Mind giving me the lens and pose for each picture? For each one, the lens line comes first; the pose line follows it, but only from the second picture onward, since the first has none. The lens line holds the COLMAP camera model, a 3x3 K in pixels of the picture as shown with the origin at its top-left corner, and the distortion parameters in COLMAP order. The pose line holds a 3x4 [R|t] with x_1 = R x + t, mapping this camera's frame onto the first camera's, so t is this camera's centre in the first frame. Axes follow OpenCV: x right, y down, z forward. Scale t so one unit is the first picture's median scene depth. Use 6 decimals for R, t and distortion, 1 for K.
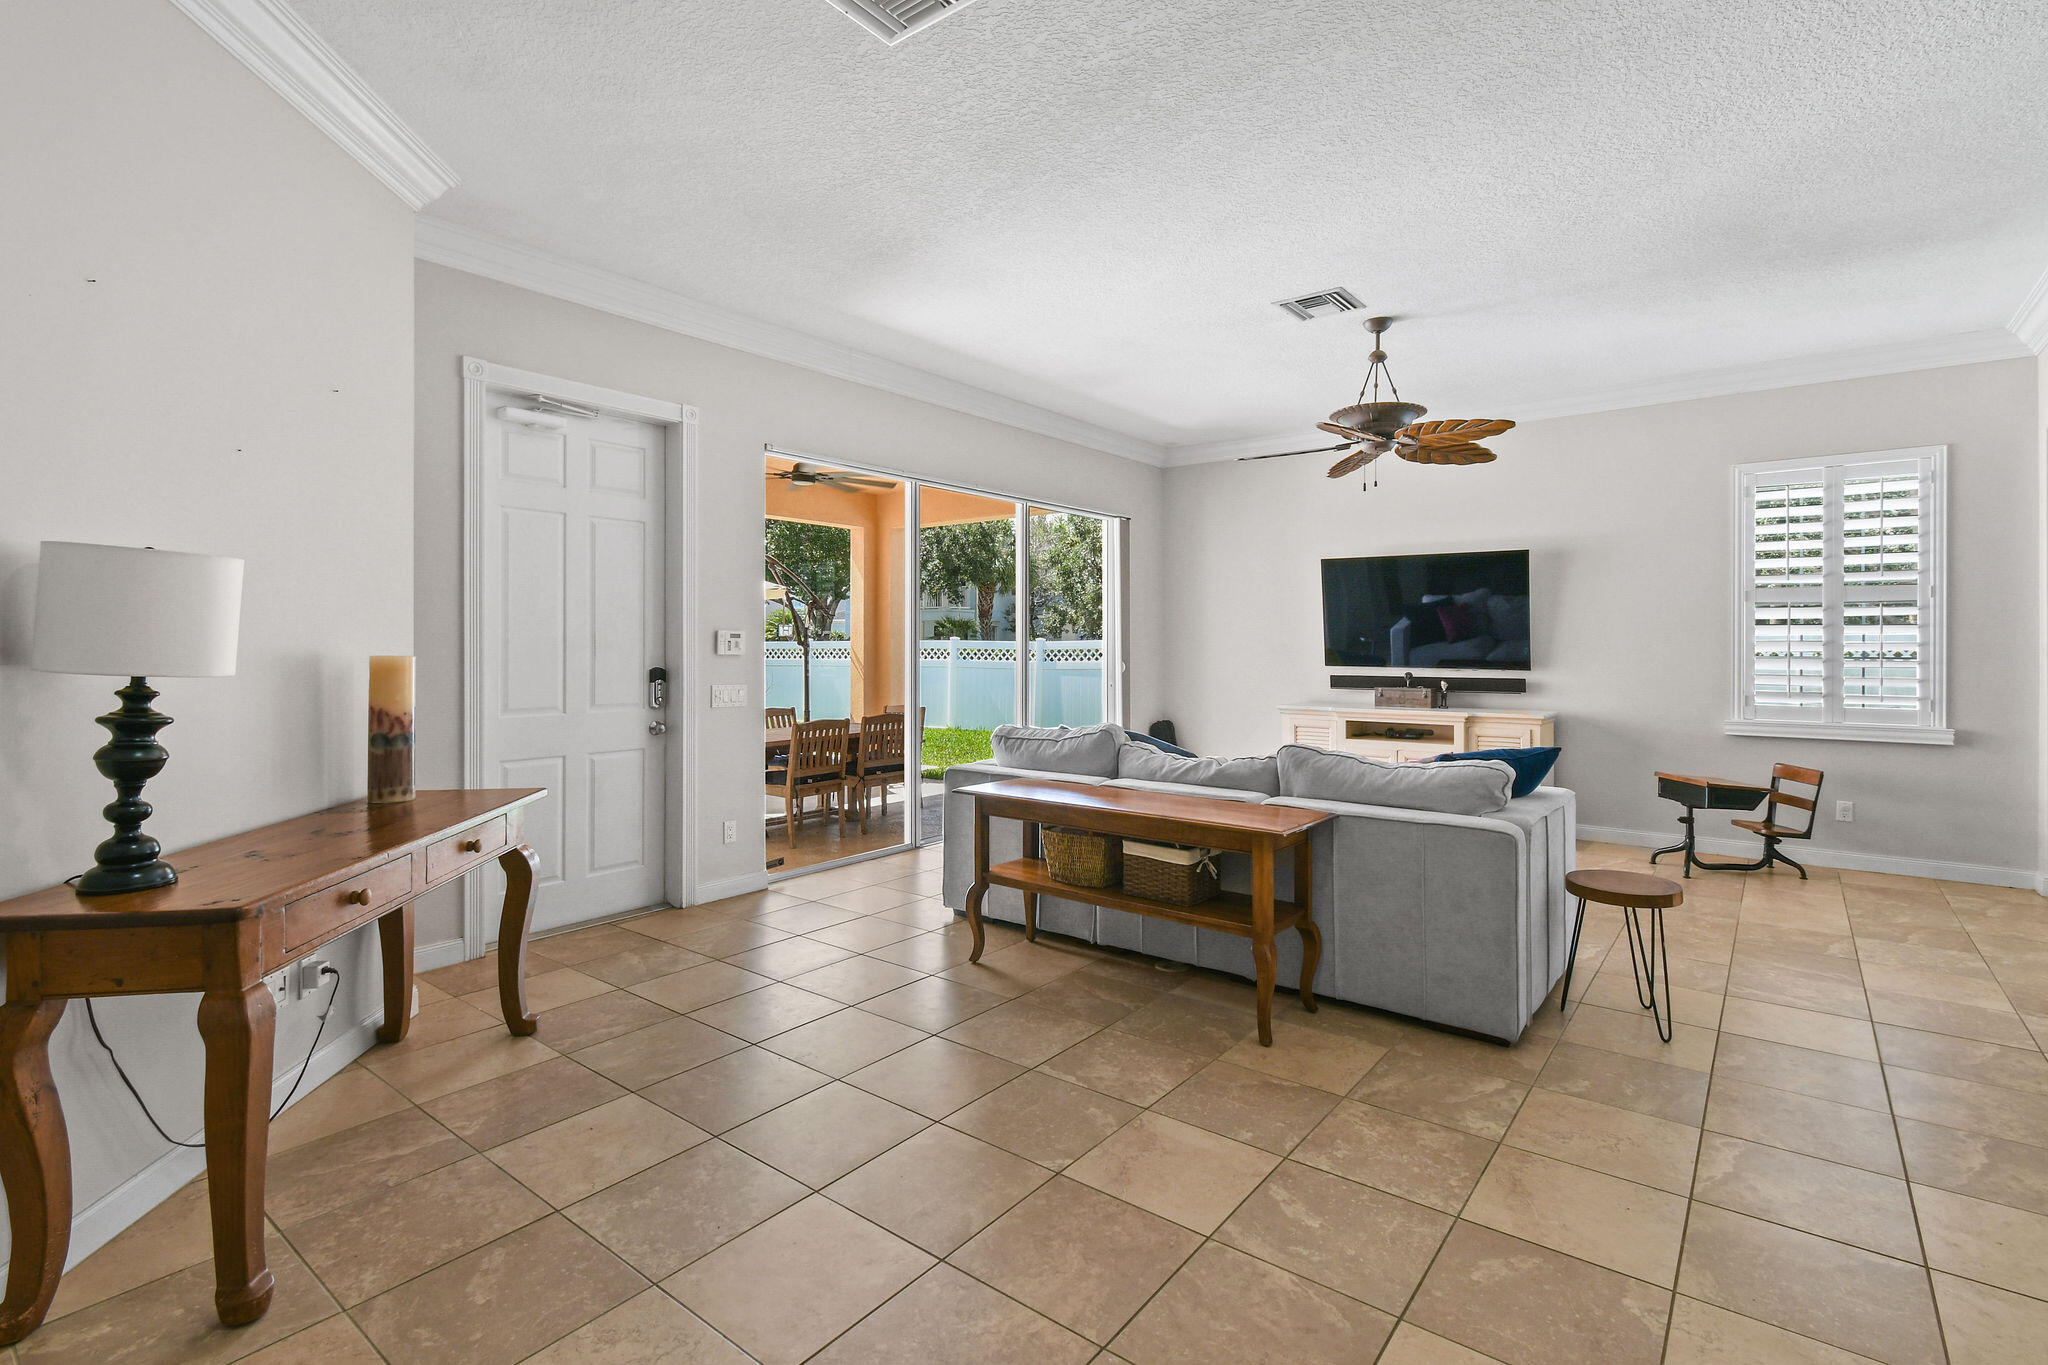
lens RADIAL K [[968.6, 0, 1044.7], [0, 968.6, 637.1], [0, 0, 1]] dist [0.009460, -0.002993]
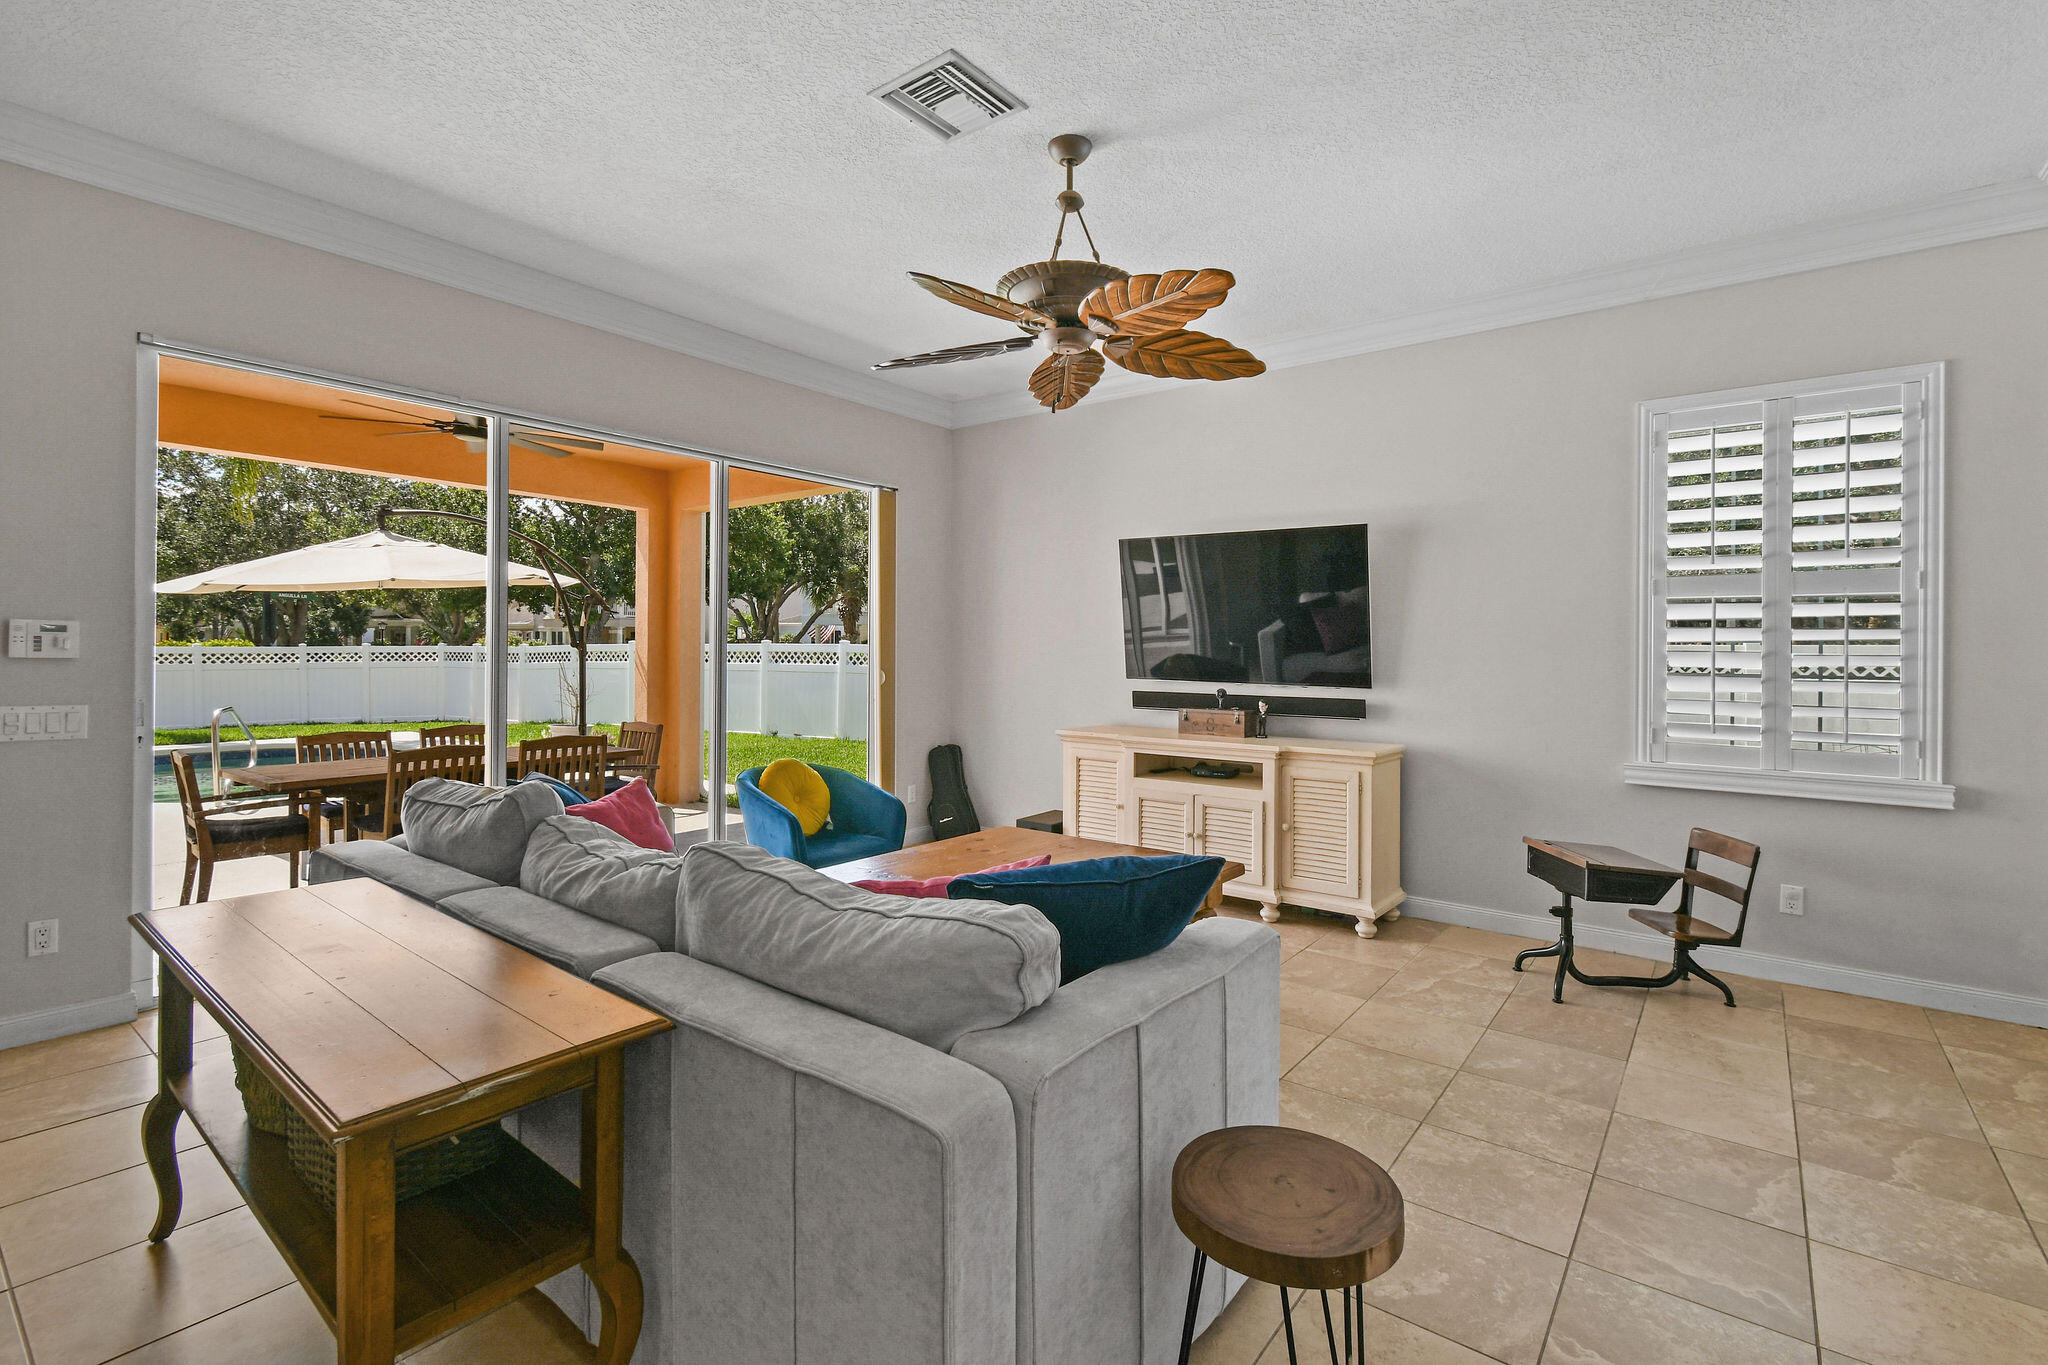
lens RADIAL K [[925.7, 0, 1049.7], [0, 925.7, 638.1], [0, 0, 1]] dist [0.006438, -0.001929]
pose [[0.999945, 0.008549, 0.006120, 0.288756], [-0.008518, 0.999951, -0.005117, 0.002076], [-0.006164, 0.005065, 0.999968, 0.342486]]
